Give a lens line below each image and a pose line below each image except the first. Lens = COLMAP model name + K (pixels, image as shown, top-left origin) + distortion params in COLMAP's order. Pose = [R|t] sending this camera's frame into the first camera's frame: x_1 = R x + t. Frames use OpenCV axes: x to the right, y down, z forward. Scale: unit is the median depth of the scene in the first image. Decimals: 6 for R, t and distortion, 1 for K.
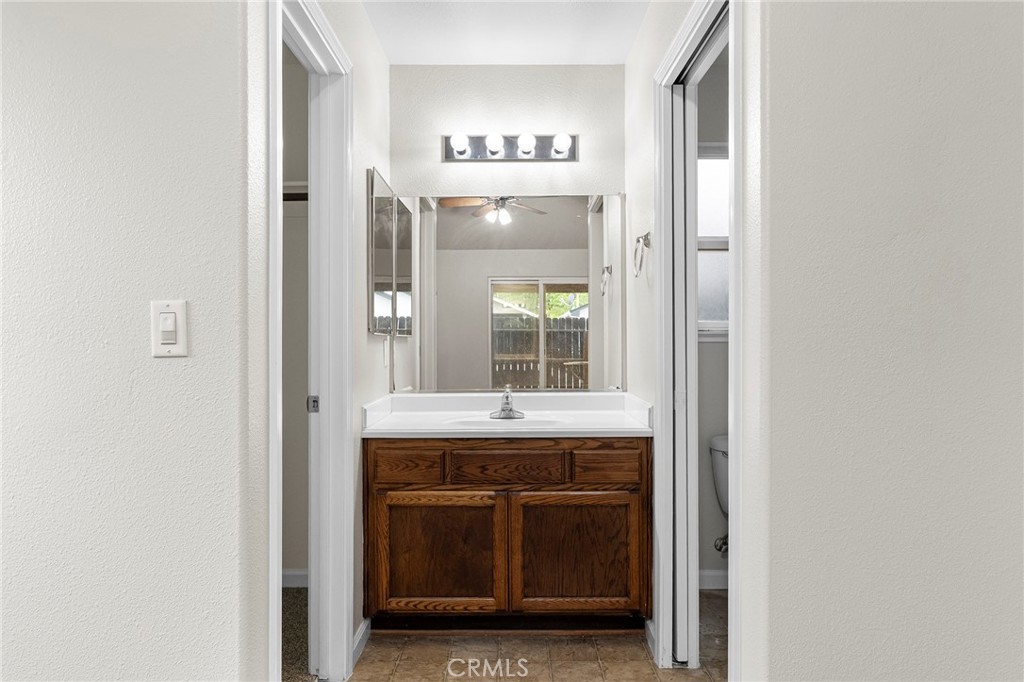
lens RADIAL K [[647.4, 0, 510.9], [0, 647.4, 342.9], [0, 0, 1]] dist [-0.001227, -0.000005]
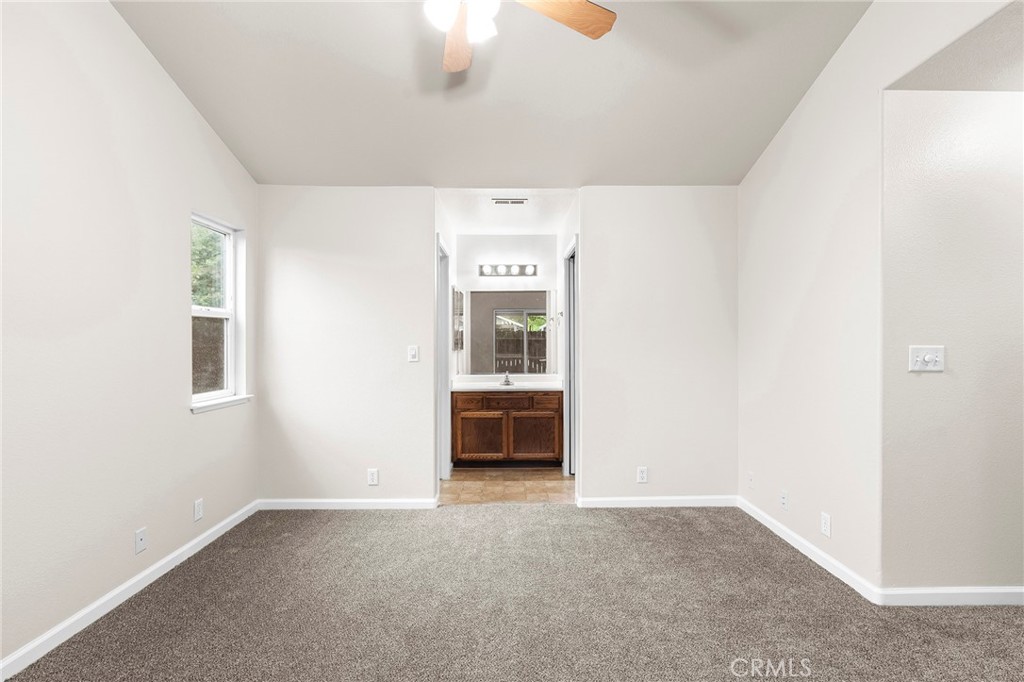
lens RADIAL K [[496.6, 0, 512.8], [0, 496.6, 340.3], [0, 0, 1]] dist [-0.000818, -0.000252]
pose [[0.999888, -0.000306, 0.014976, -0.013868], [0.000366, 0.999992, -0.004025, -0.047754], [-0.014974, 0.004030, 0.999880, -0.971073]]
